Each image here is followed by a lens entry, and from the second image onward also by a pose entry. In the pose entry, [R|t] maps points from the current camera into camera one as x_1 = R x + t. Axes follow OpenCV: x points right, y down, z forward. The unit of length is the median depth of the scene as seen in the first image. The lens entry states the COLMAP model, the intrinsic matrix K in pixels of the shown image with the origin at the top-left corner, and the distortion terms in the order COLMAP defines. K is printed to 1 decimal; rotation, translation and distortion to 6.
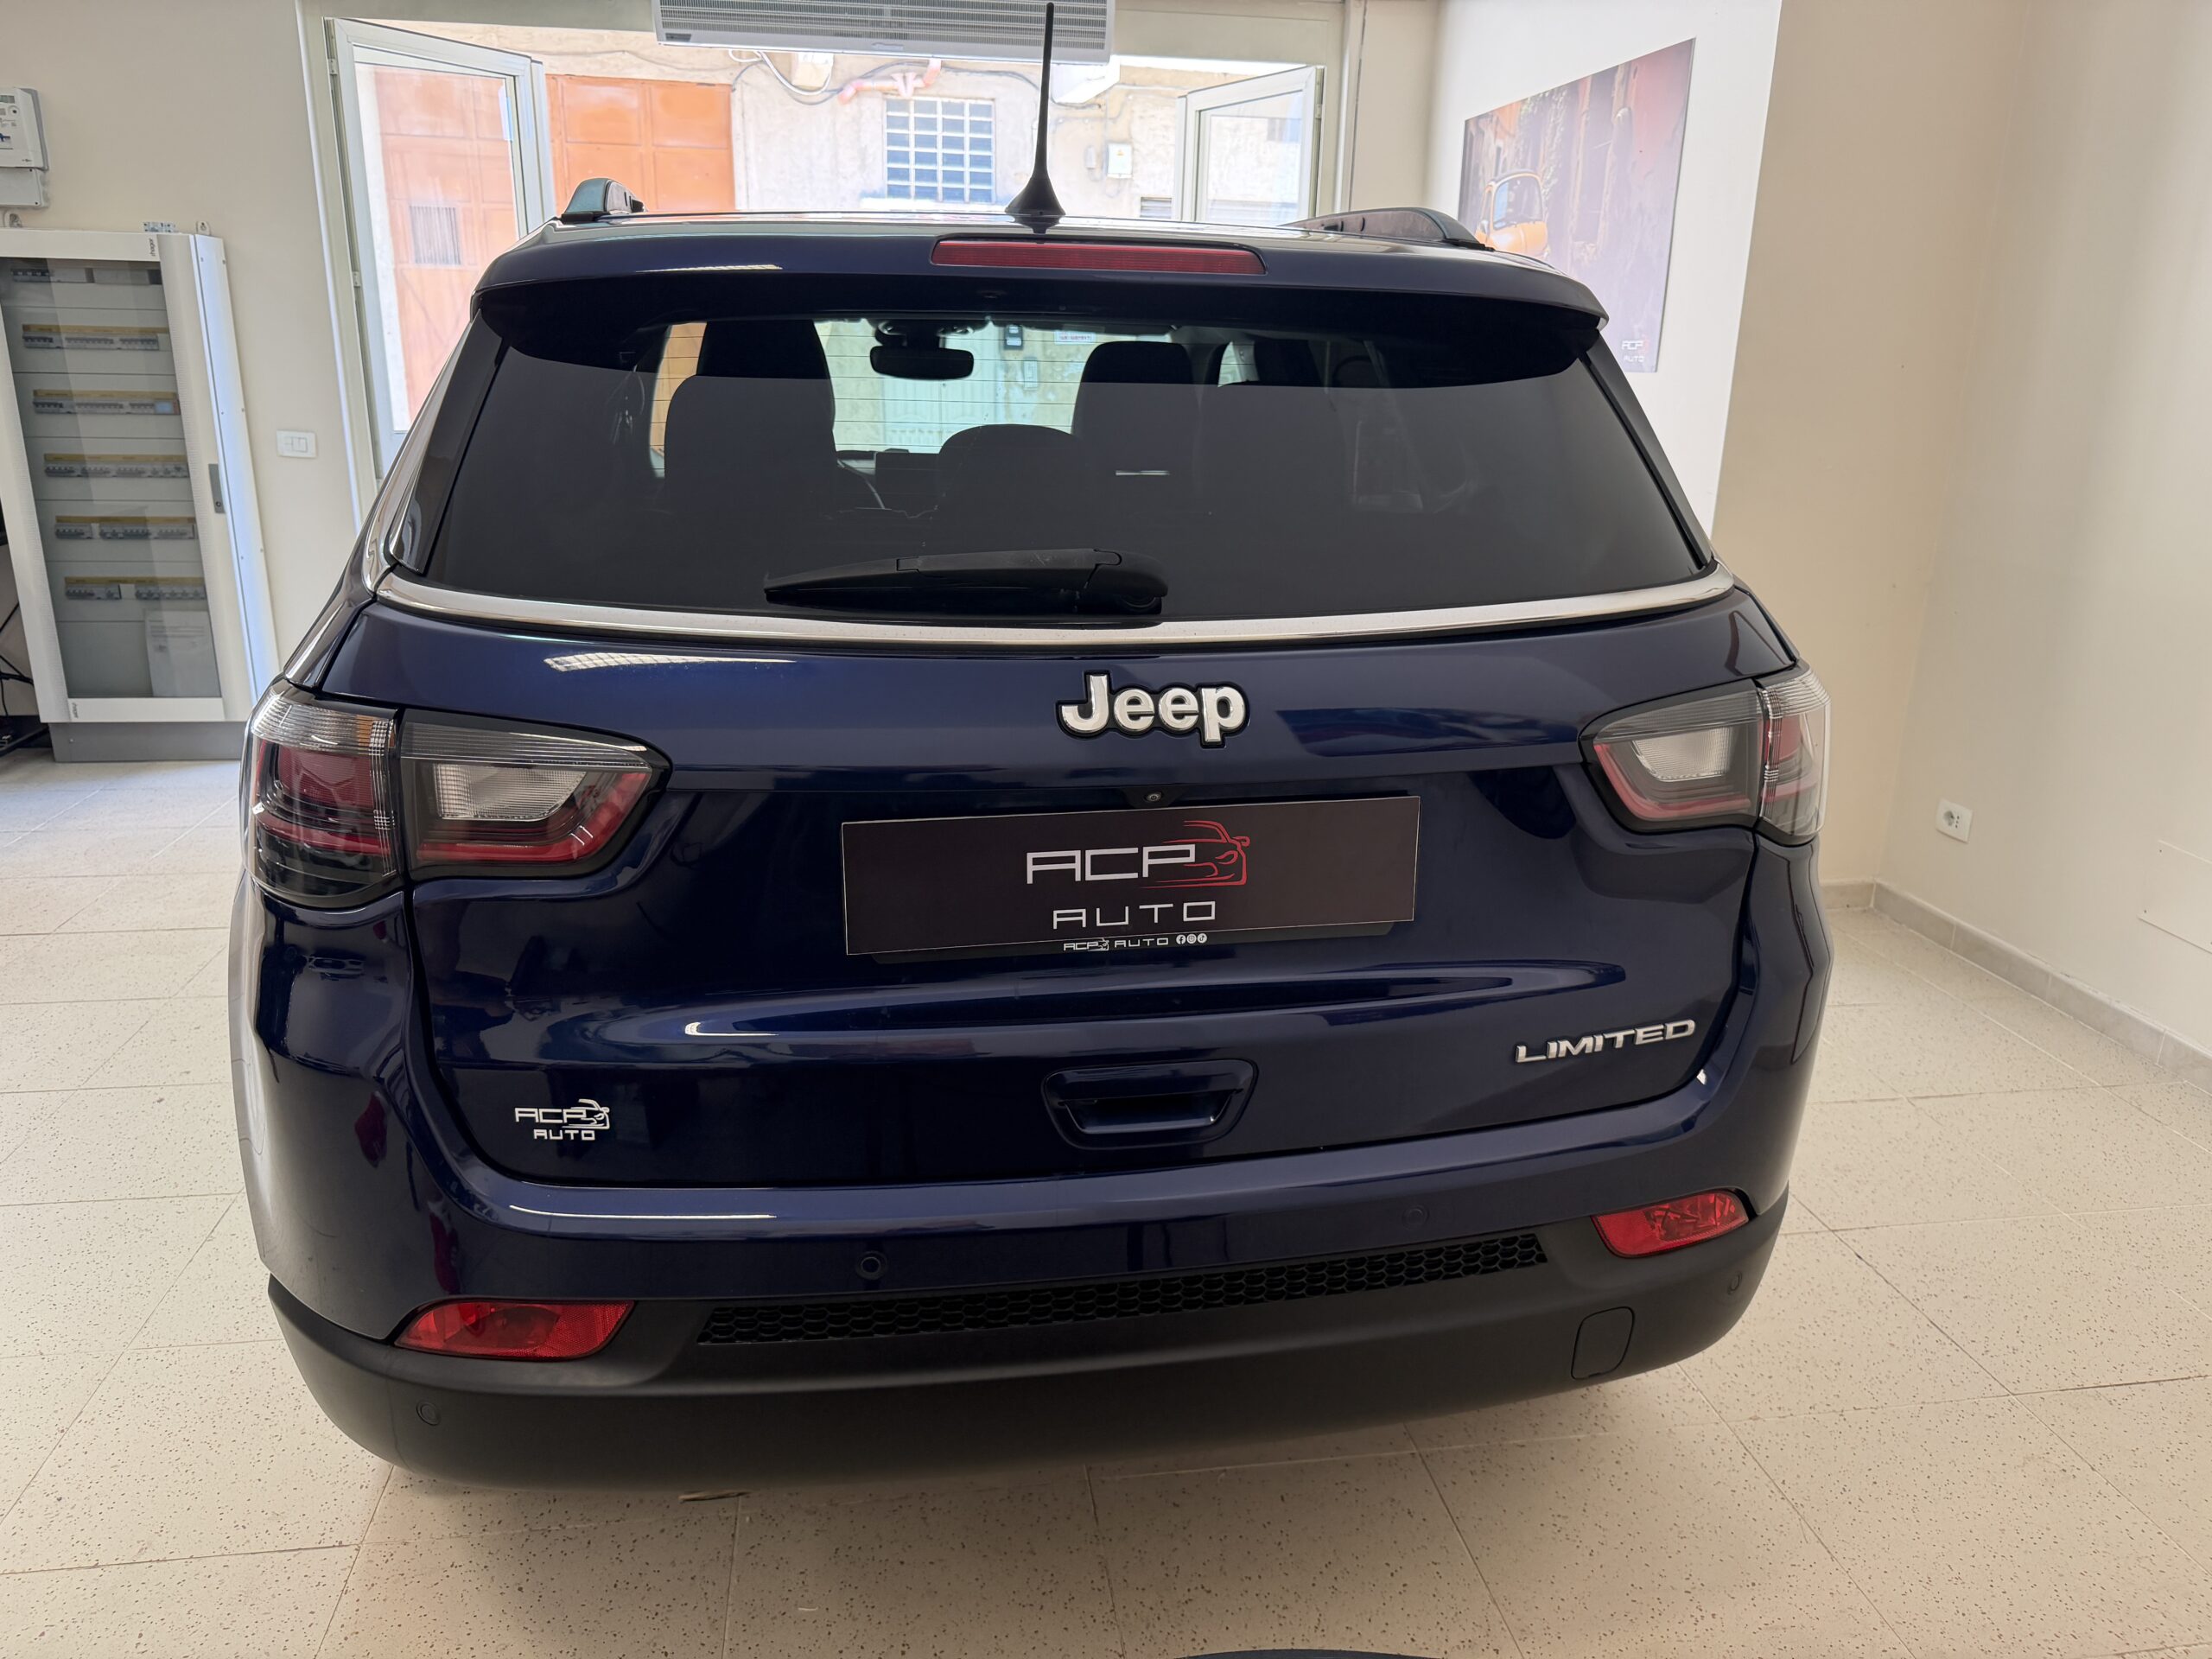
lens RADIAL K [[1436.1, 0, 1100.7], [0, 1436.1, 875.0], [0, 0, 1]] dist [-0.015568, -0.001392]
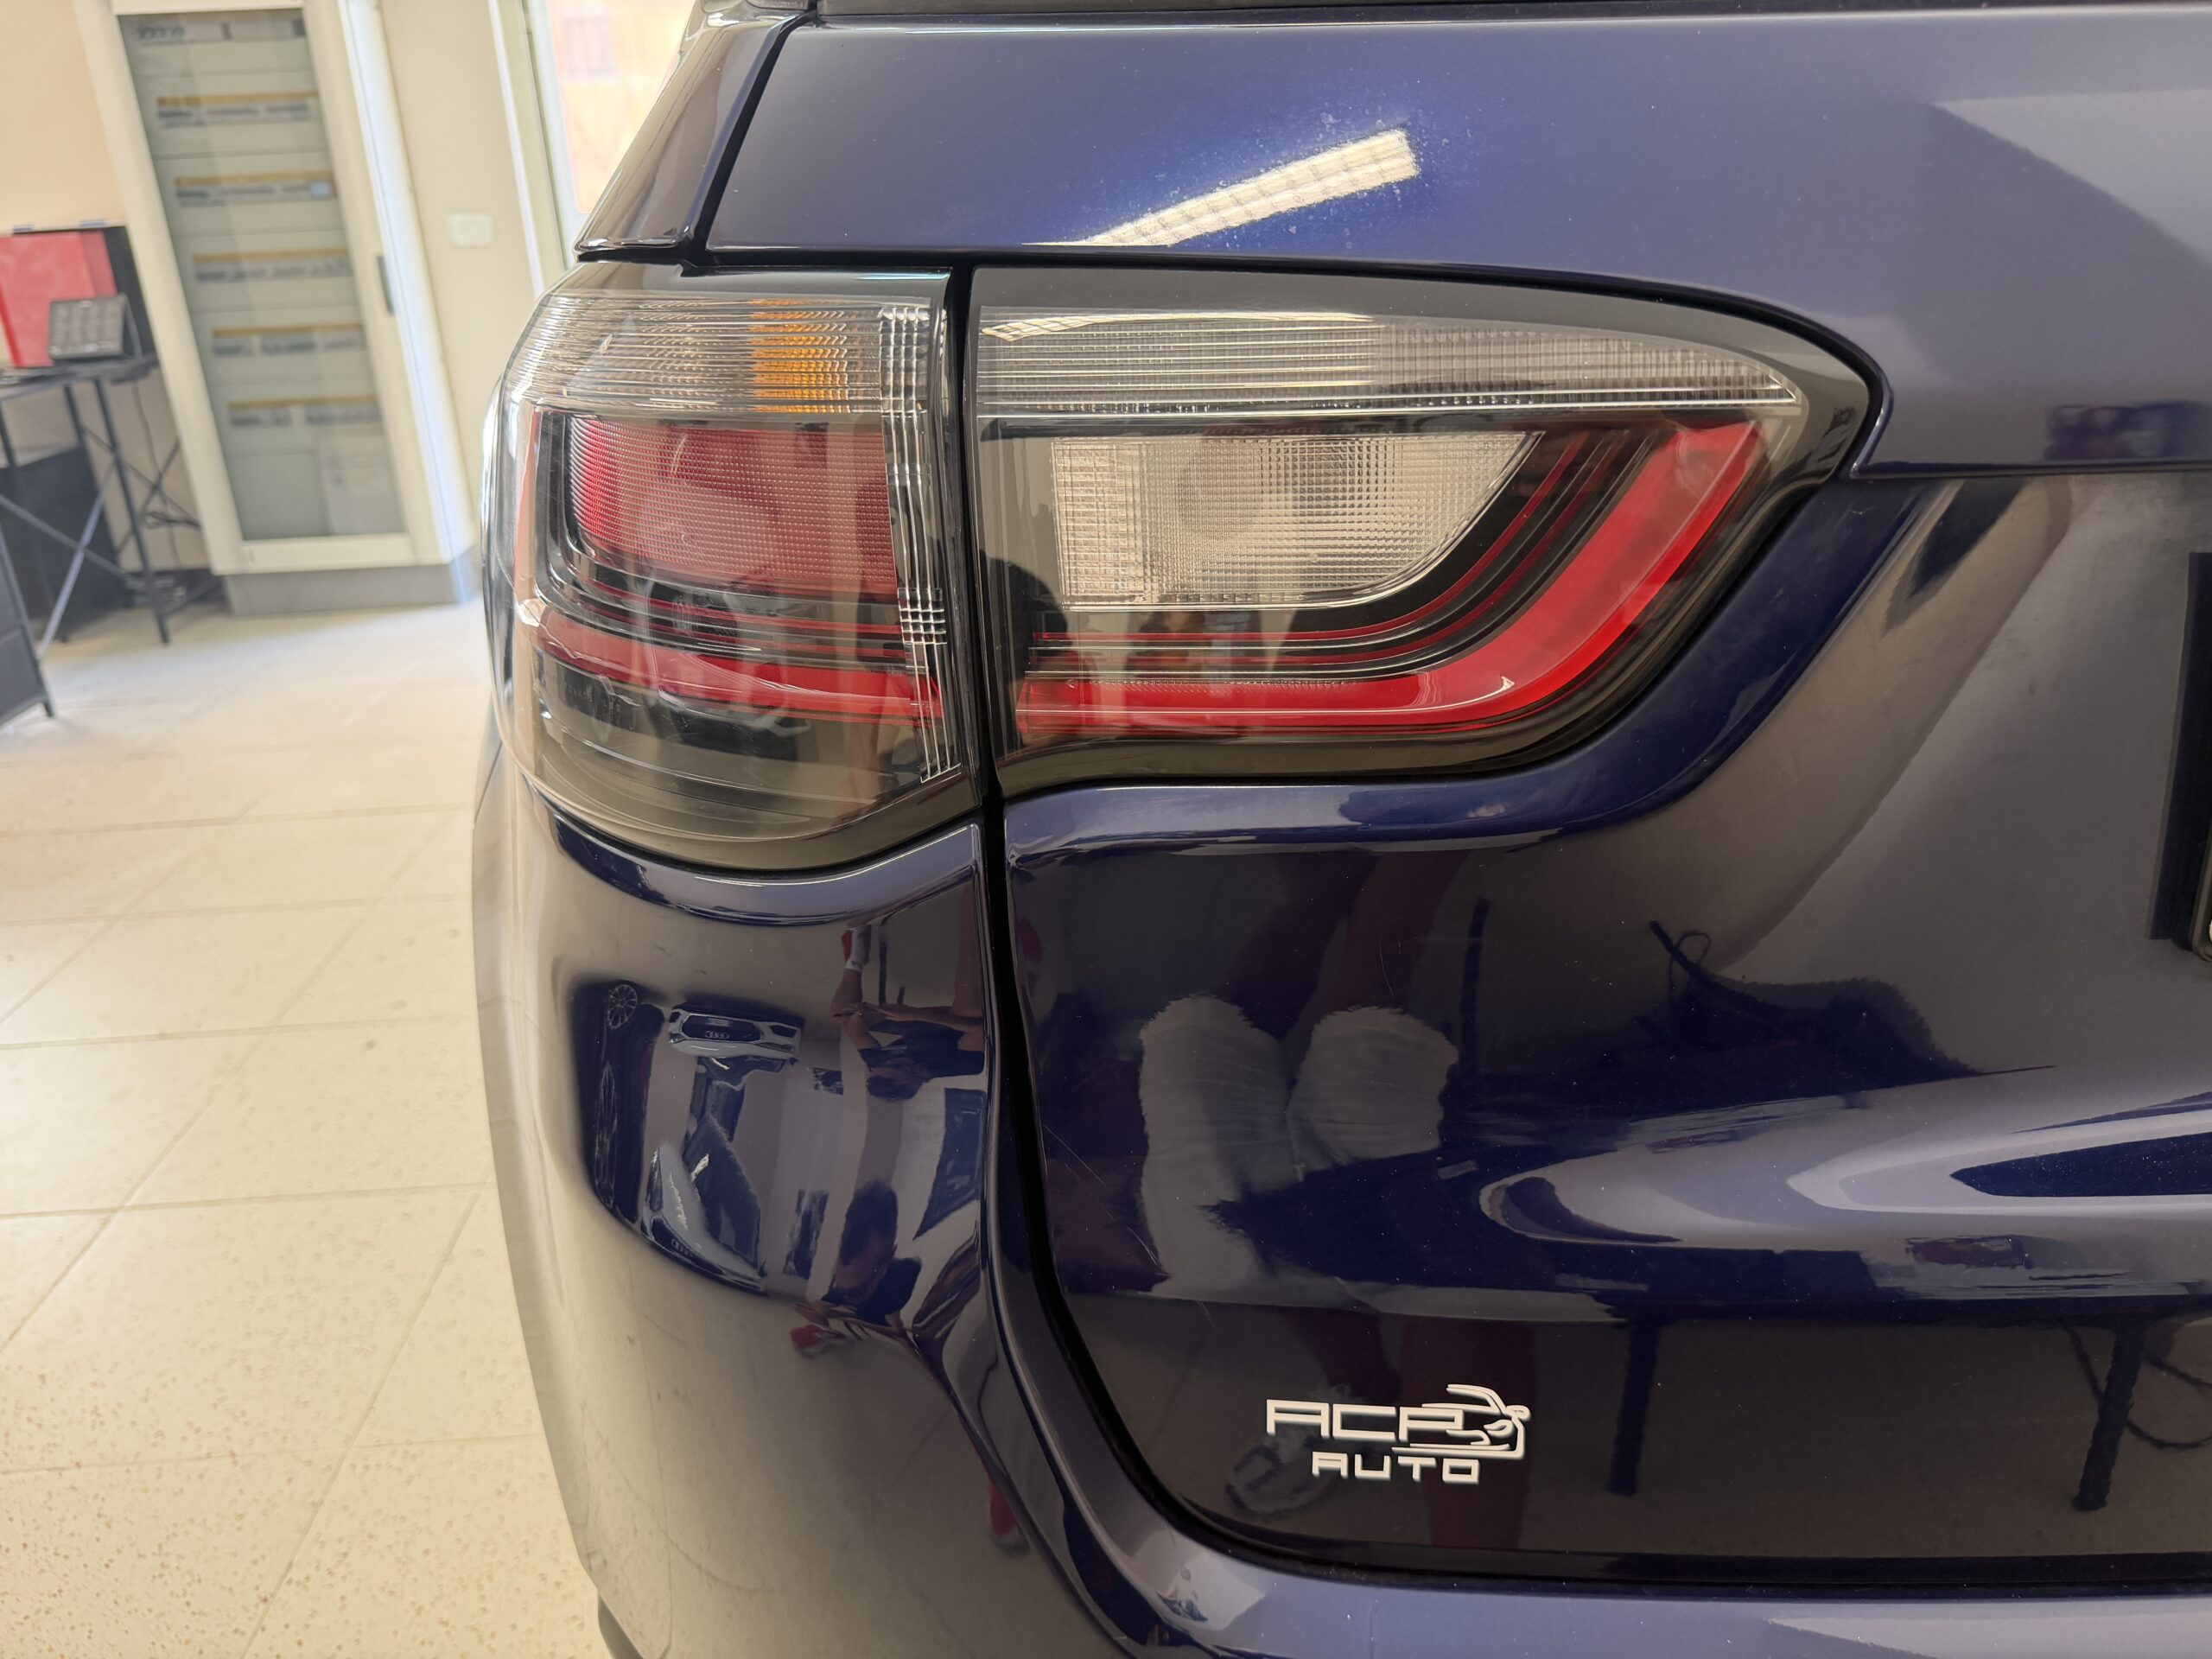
lens RADIAL K [[1436.1, 0, 1100.7], [0, 1436.1, 875.0], [0, 0, 1]] dist [-0.015568, -0.001392]
pose [[0.994017, -0.008589, -0.108891, -0.186968], [0.020050, 0.994312, 0.104598, -0.005185], [0.107374, -0.106155, 0.988535, 0.293882]]
